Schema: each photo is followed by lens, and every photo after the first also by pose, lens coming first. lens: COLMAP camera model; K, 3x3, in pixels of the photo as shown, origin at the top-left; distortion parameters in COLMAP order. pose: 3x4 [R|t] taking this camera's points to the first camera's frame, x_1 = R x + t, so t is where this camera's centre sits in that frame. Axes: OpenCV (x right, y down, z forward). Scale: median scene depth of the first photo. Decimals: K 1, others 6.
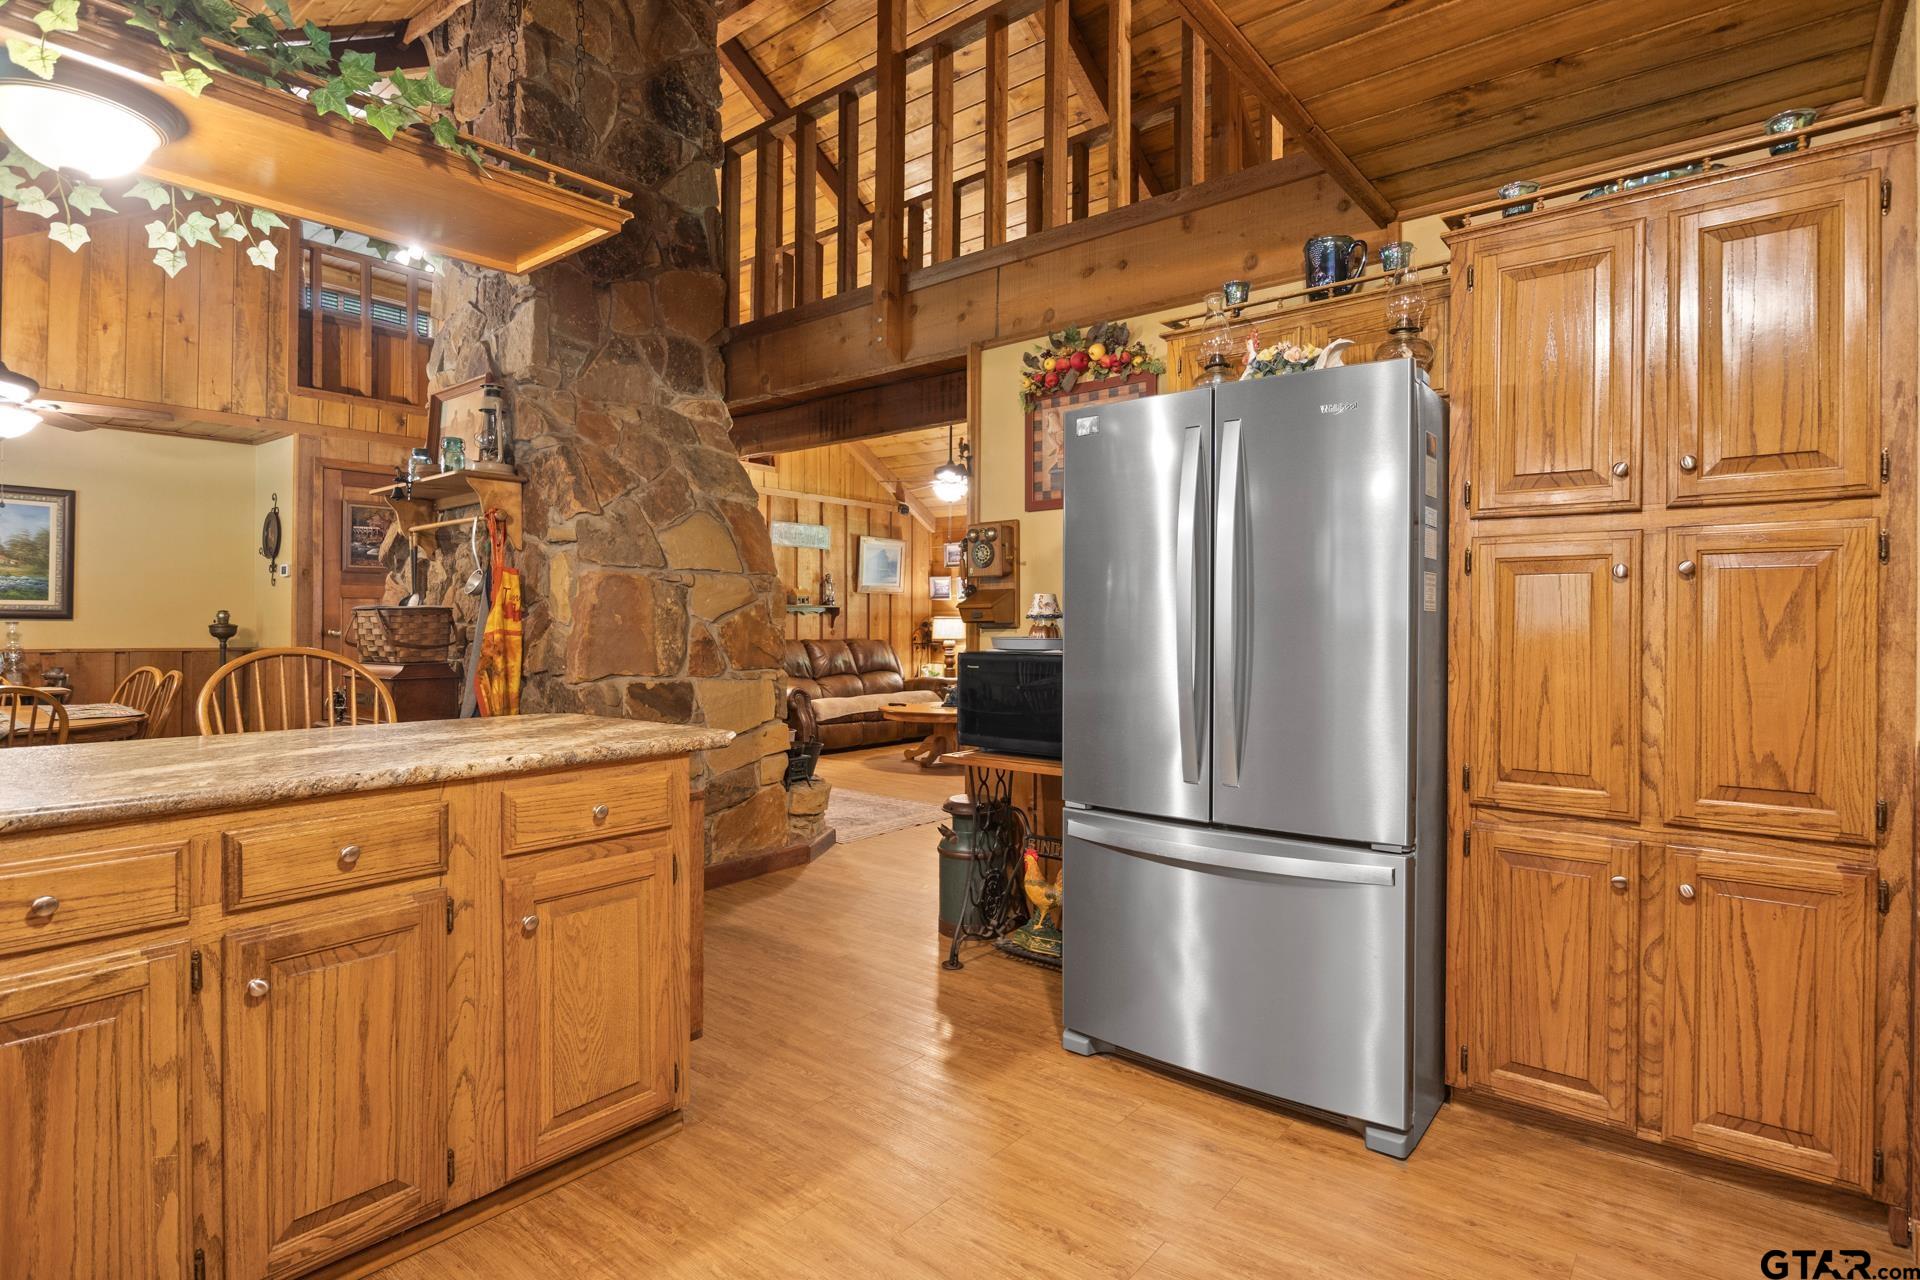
lens RADIAL K [[967.9, 0, 964.0], [0, 967.9, 626.9], [0, 0, 1]] dist [-0.003872, -0.000886]
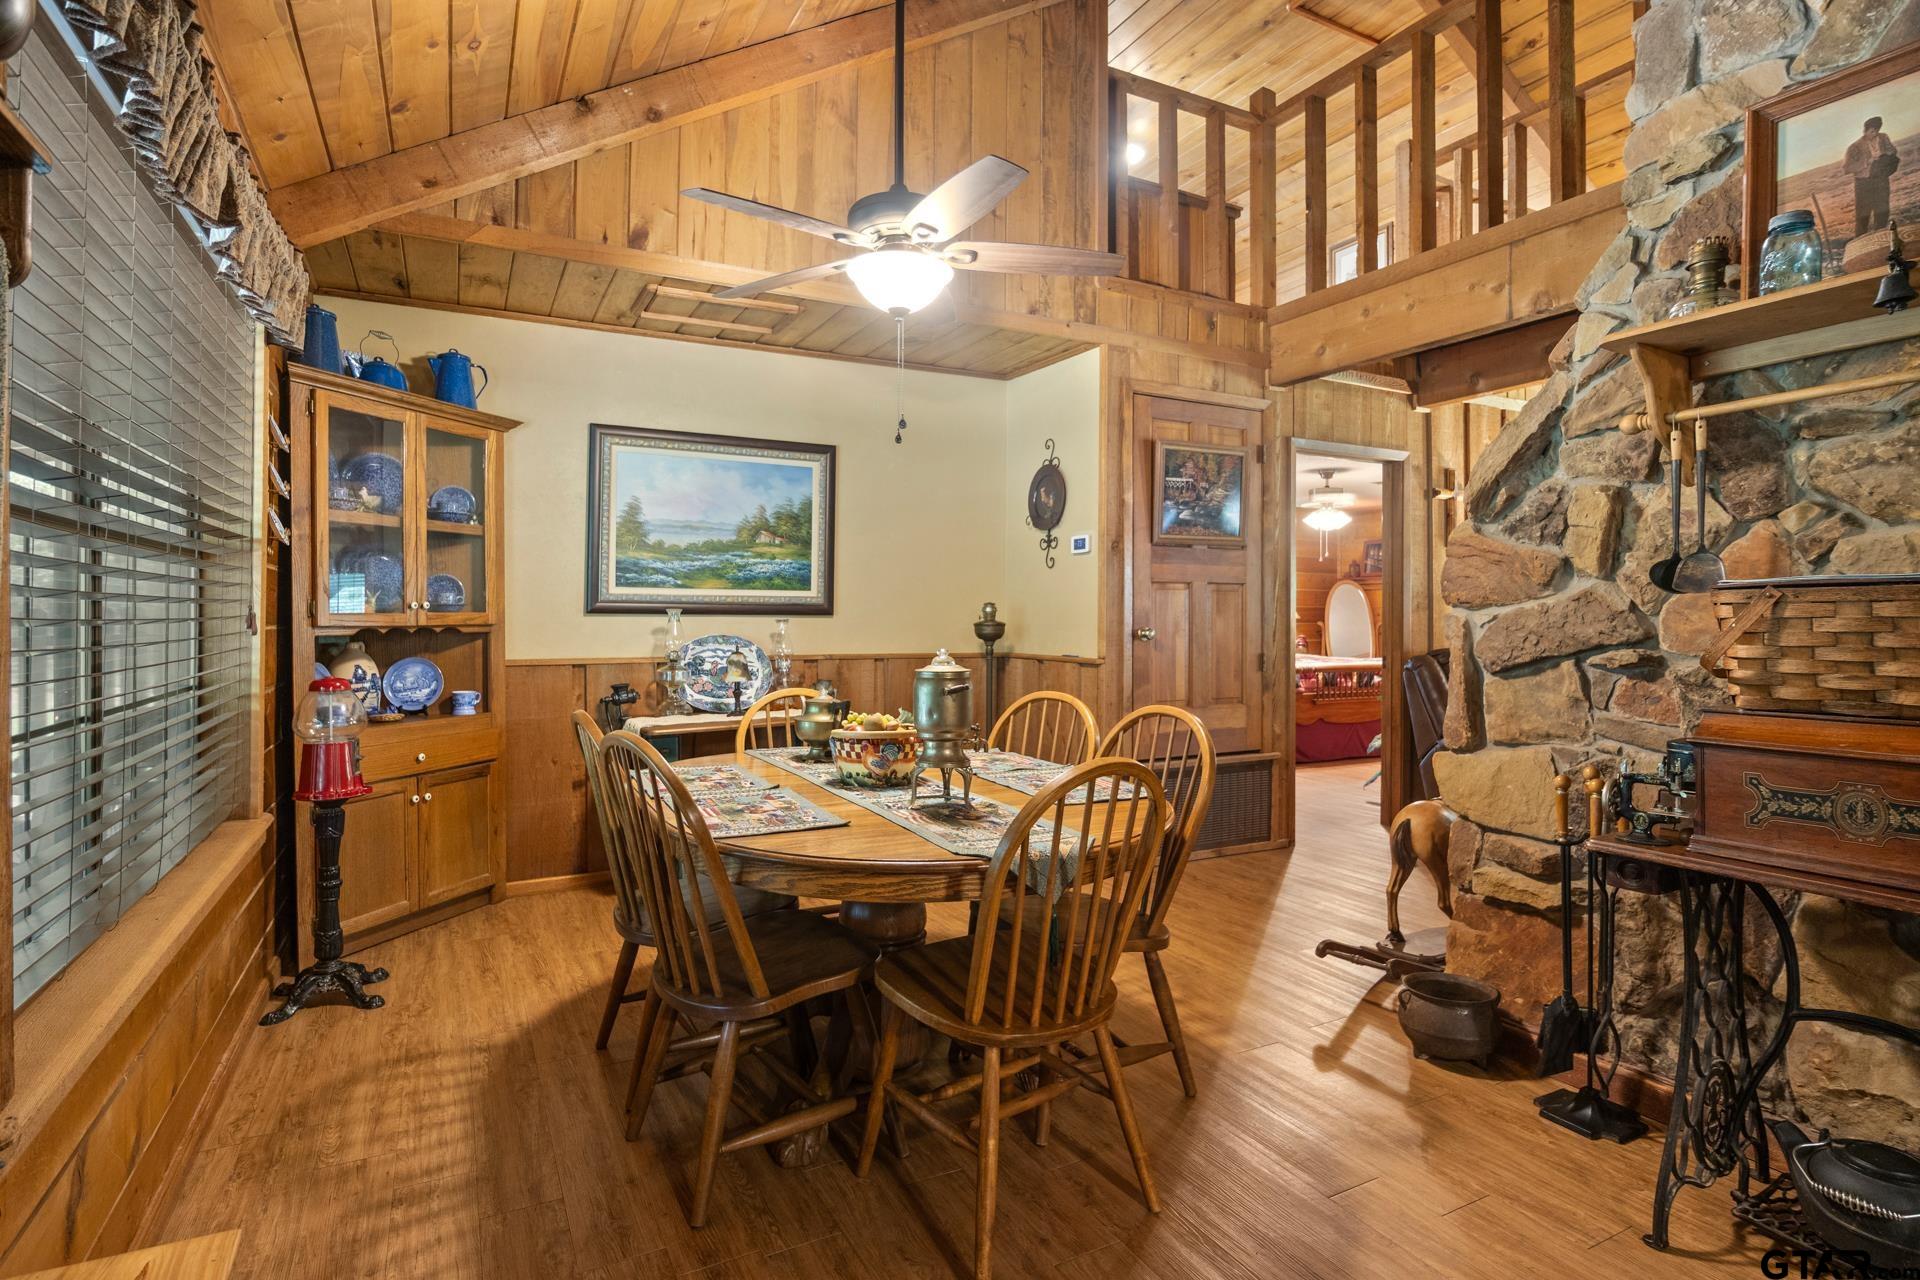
lens RADIAL K [[964.0, 0, 959.0], [0, 964.0, 610.1], [0, 0, 1]] dist [-0.004280, -0.000412]
pose [[0.920263, -0.006291, -0.391249, -0.520929], [0.001187, 0.999911, -0.013286, -0.001869], [0.391298, 0.011762, 0.920189, 0.330966]]
